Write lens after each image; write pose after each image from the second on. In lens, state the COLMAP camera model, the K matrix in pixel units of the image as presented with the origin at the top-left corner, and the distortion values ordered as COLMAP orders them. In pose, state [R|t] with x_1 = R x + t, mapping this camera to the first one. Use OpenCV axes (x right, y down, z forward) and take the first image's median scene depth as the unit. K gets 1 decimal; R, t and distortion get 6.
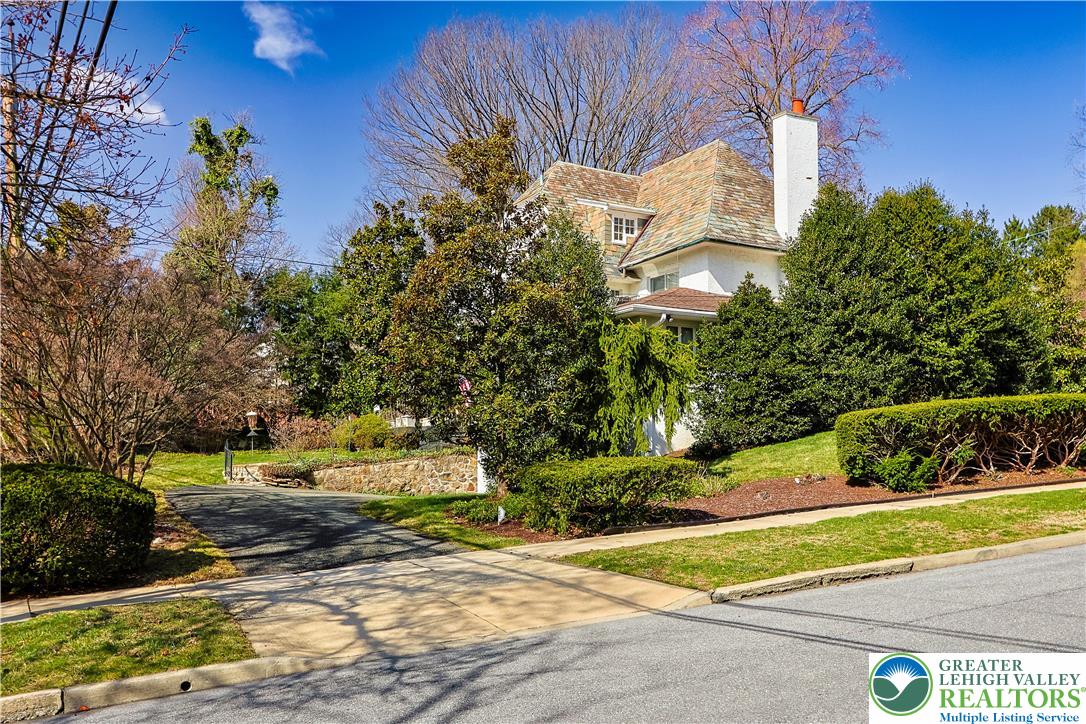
lens RADIAL K [[874.8, 0, 543.0], [0, 874.8, 362.0], [0, 0, 1]] dist [-0.006069, -0.001136]
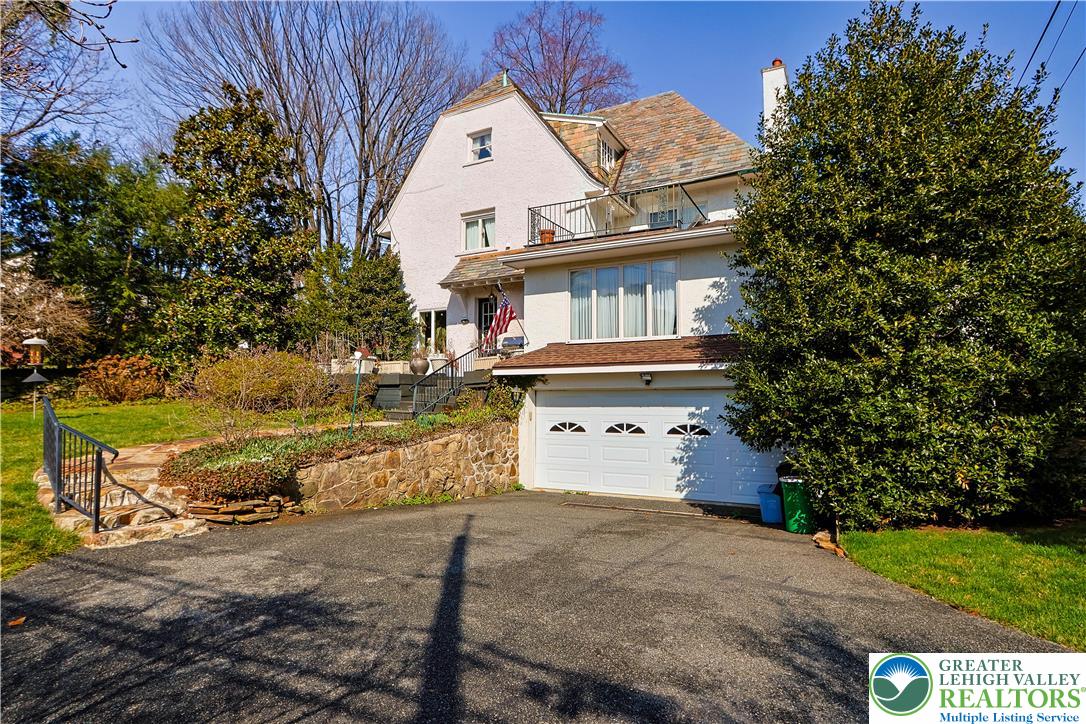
lens RADIAL K [[554.8, 0, 542.8], [0, 554.8, 365.8], [0, 0, 1]] dist [-0.016102, -0.000227]
pose [[0.870790, 0.044590, 0.489628, -0.279518], [-0.076377, 0.996057, 0.045125, 0.047630], [-0.485686, -0.076690, 0.870763, 0.665683]]
